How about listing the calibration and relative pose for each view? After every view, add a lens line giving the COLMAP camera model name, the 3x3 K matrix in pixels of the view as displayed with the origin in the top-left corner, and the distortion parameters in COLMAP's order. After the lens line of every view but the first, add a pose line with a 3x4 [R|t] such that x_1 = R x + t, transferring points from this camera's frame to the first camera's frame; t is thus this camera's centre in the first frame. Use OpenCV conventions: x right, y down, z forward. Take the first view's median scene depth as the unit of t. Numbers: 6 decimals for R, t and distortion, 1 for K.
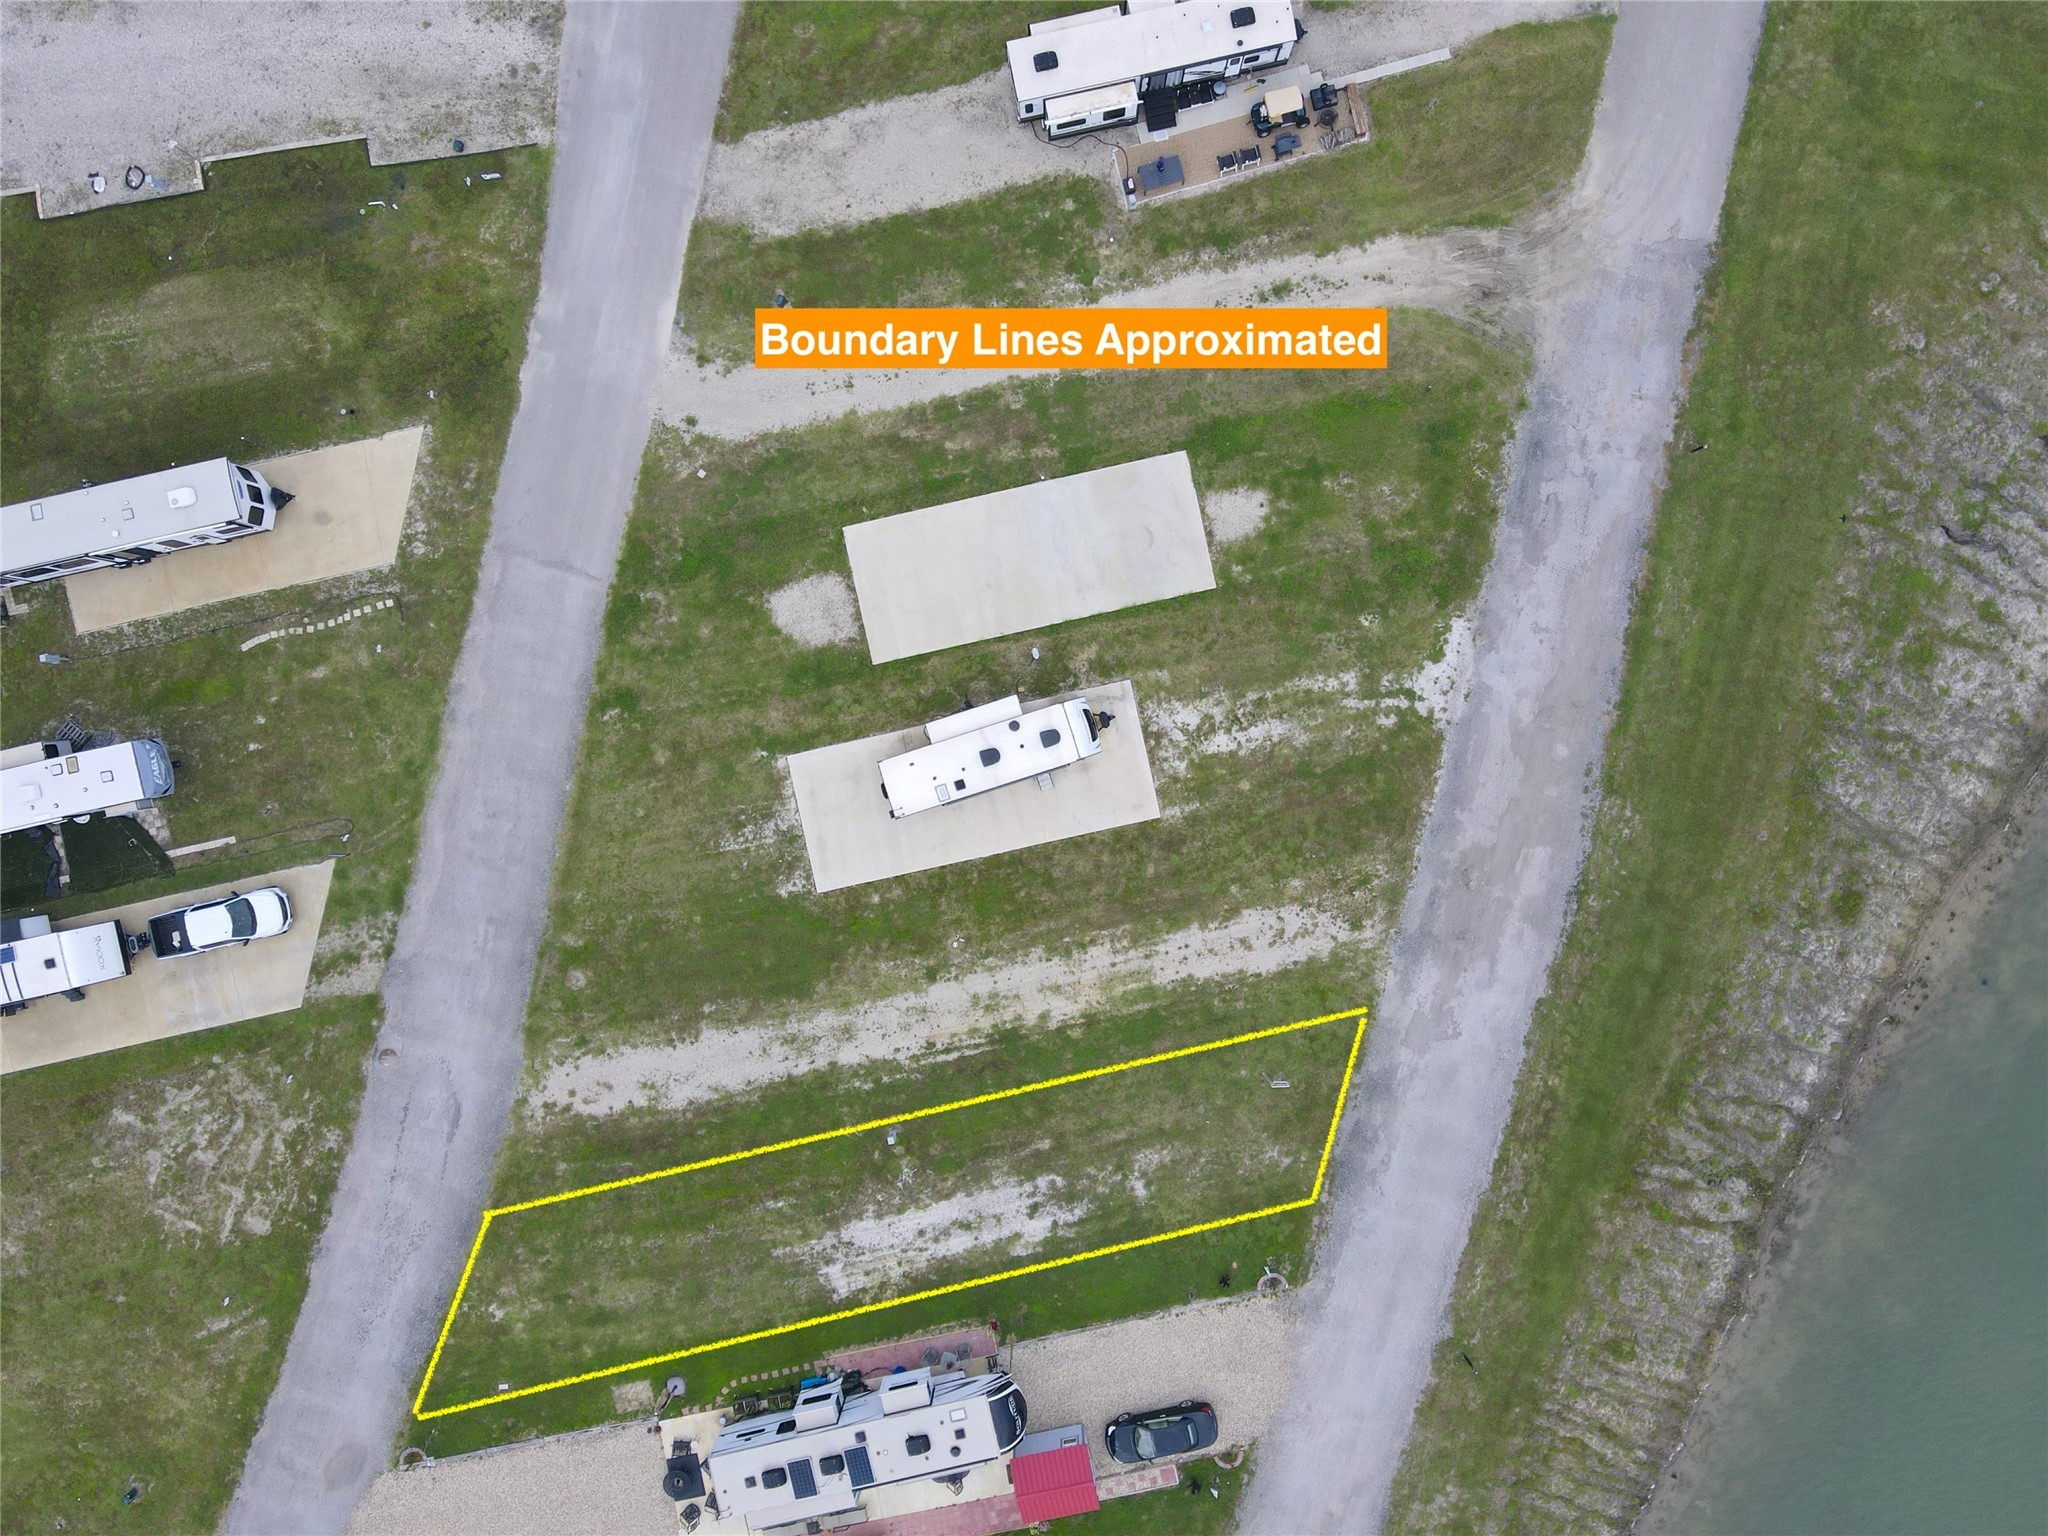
lens RADIAL K [[1503.1, 0, 1022.9], [0, 1503.1, 758.1], [0, 0, 1]] dist [-0.014202, 0.048939]
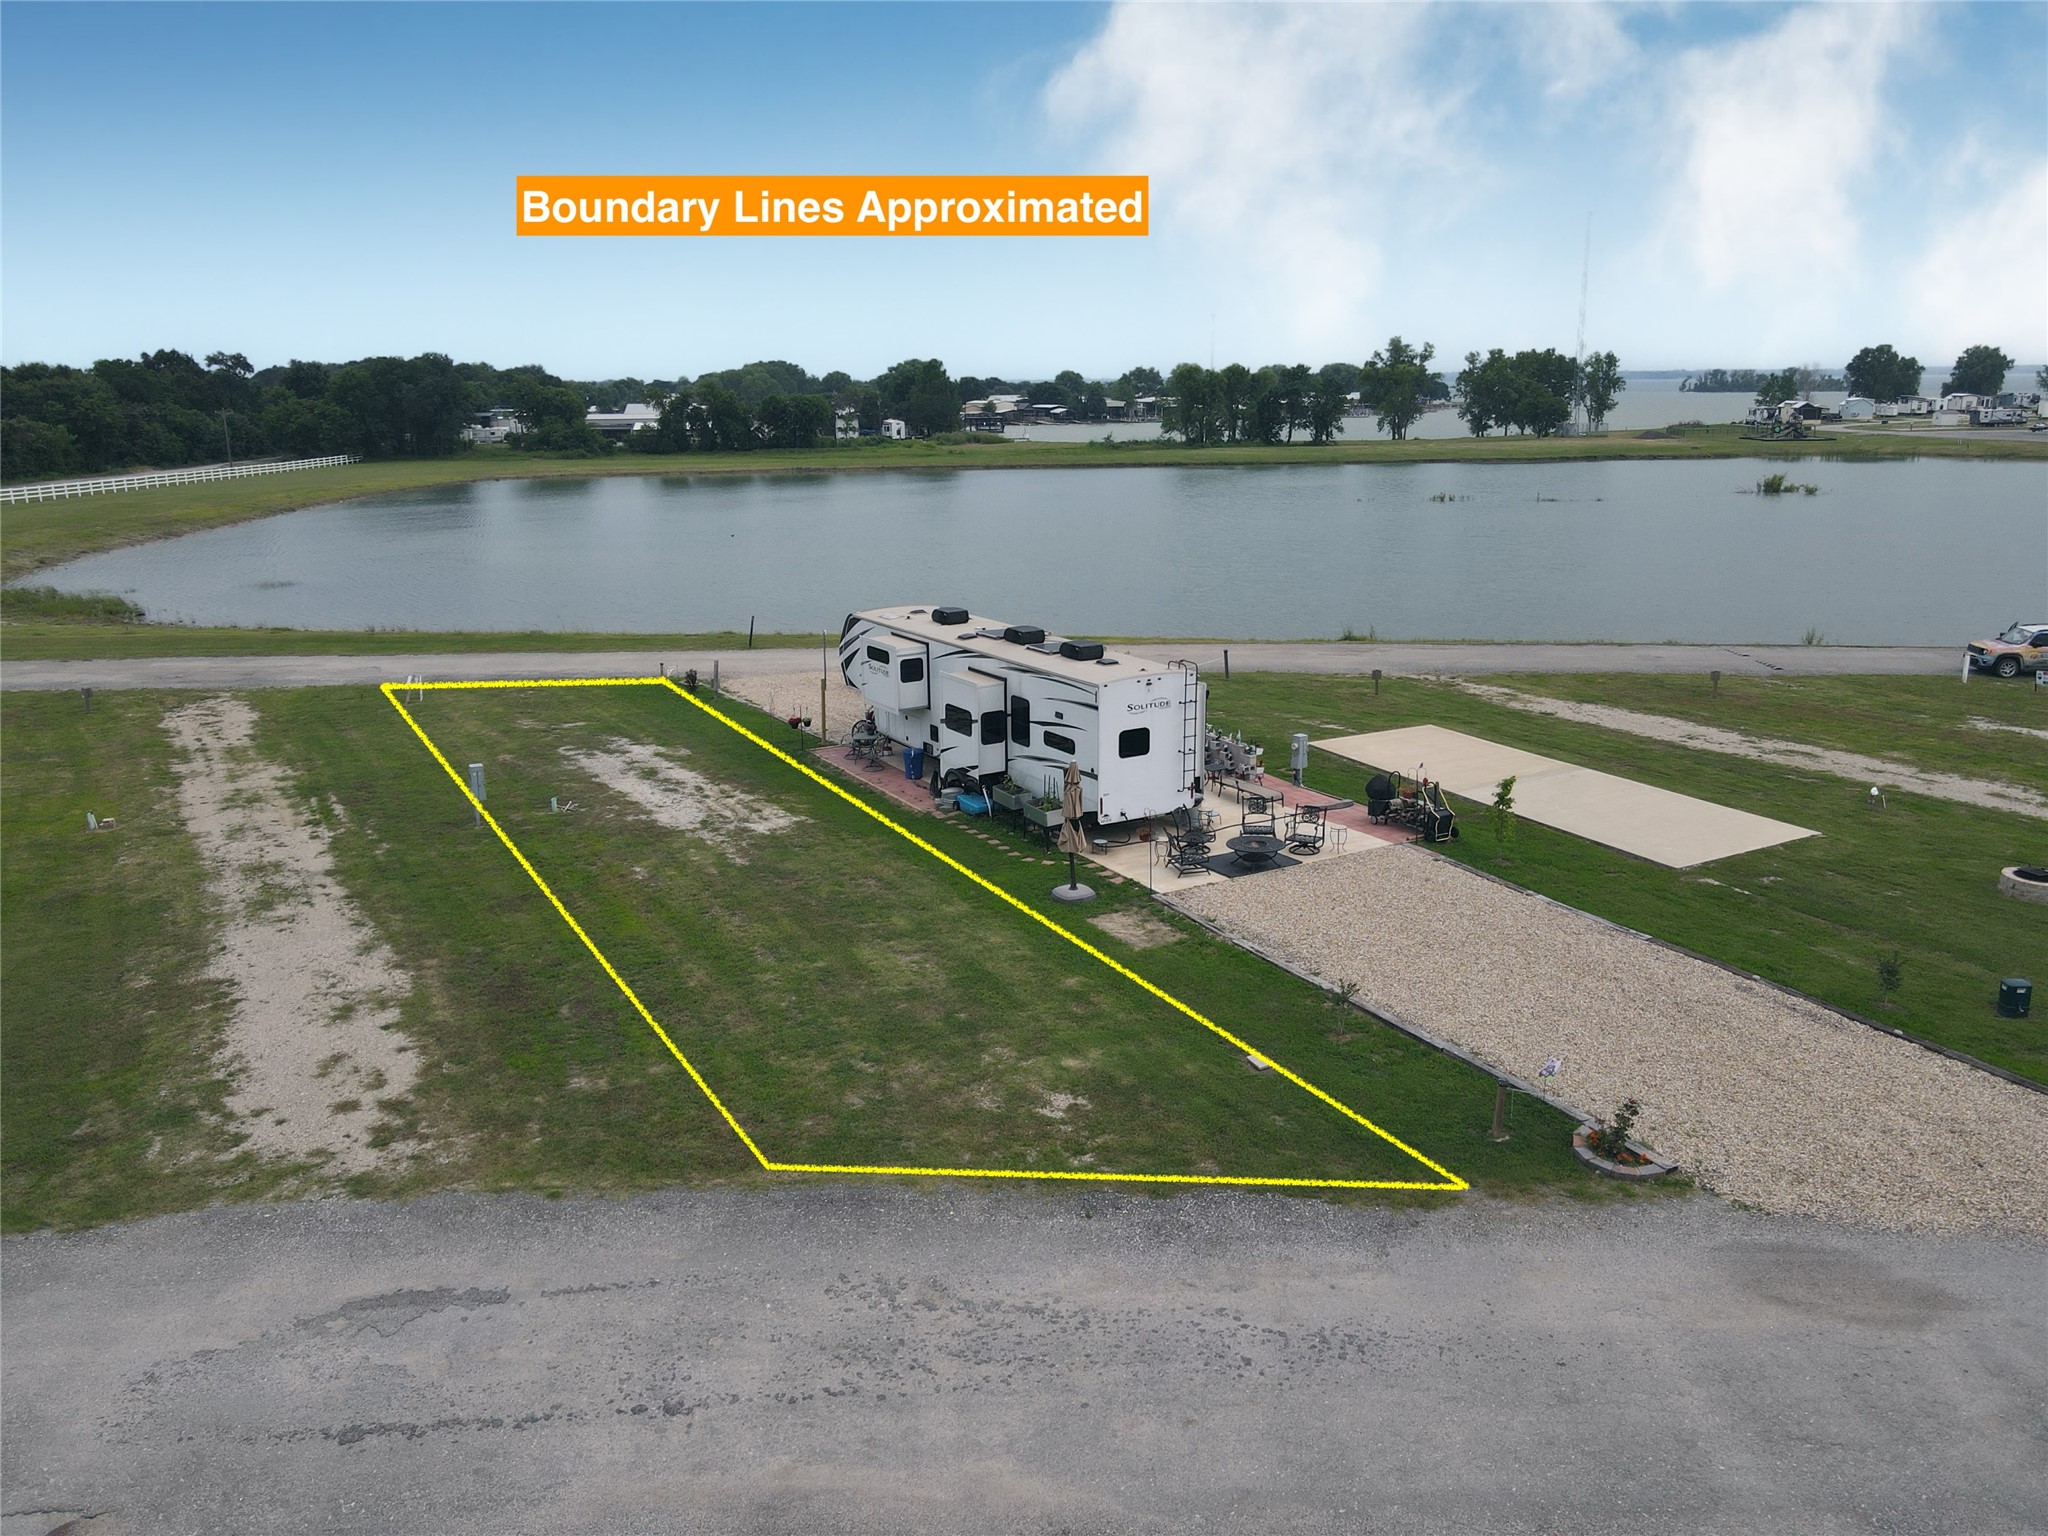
lens RADIAL K [[1503.1, 0, 1022.9], [0, 1503.1, 758.1], [0, 0, 1]] dist [-0.014202, 0.048939]
pose [[-0.311986, -0.206767, 0.927315, -0.638734], [0.949516, -0.101679, 0.296783, 0.276046], [0.032923, 0.973092, 0.228051, 0.863059]]
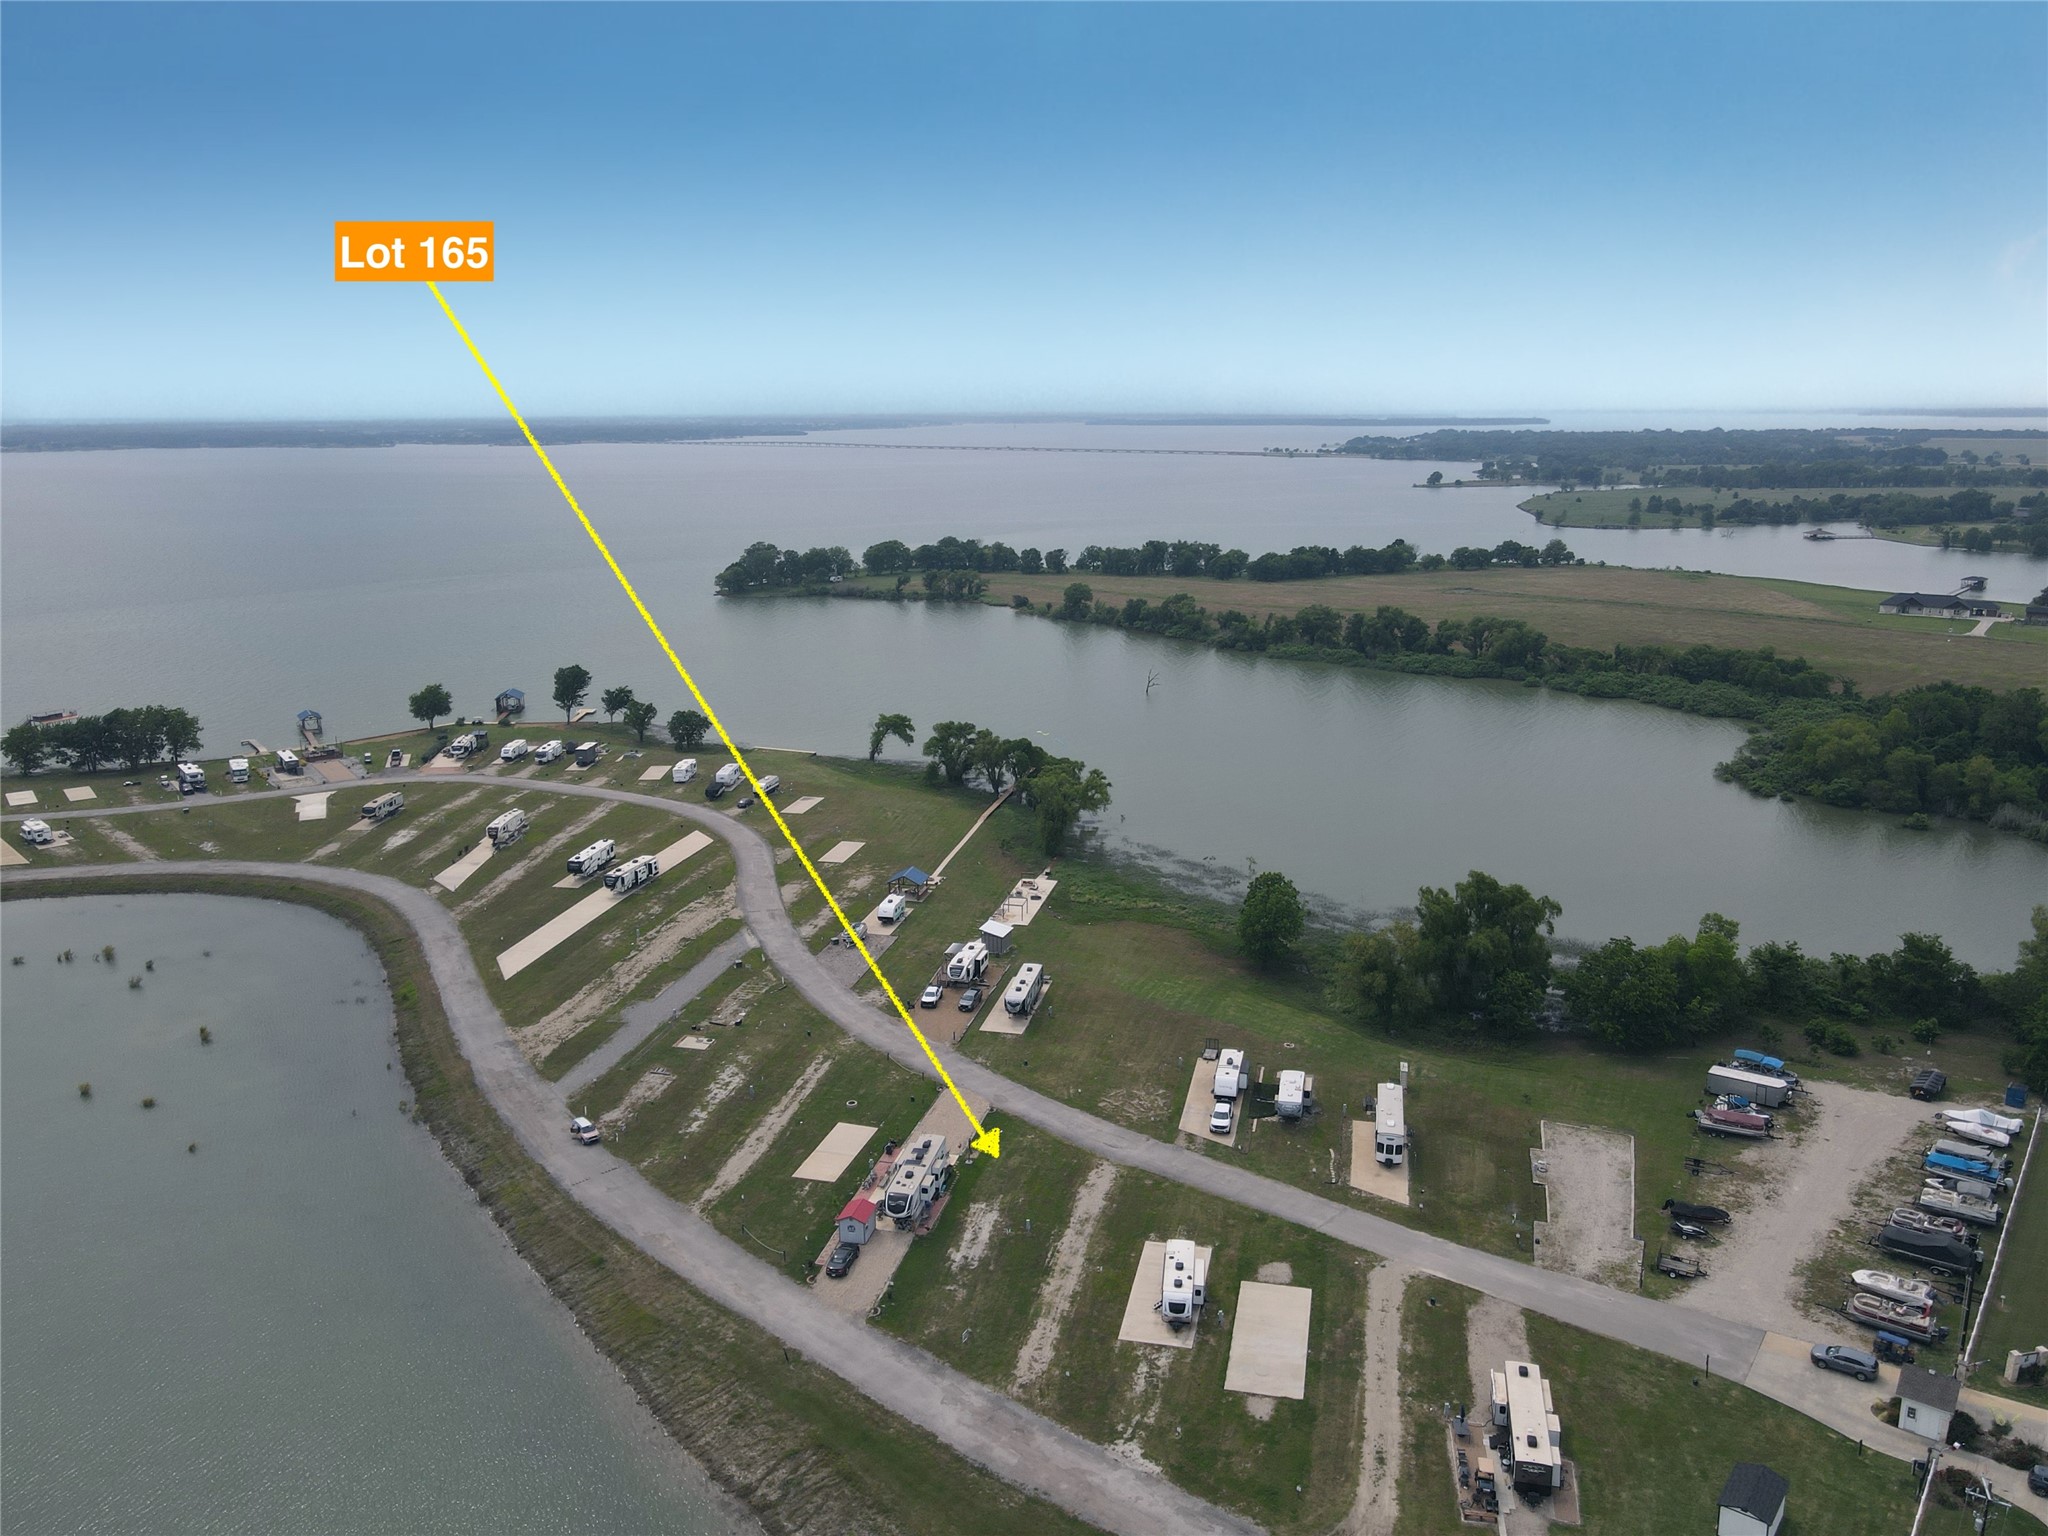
lens RADIAL K [[1503.1, 0, 1022.9], [0, 1503.1, 758.1], [0, 0, 1]] dist [-0.014202, 0.048939]
pose [[-0.433062, 0.230310, -0.871444, 1.623547], [-0.901362, -0.108693, 0.419204, -0.566444], [0.001827, 0.967028, 0.254663, -0.196804]]
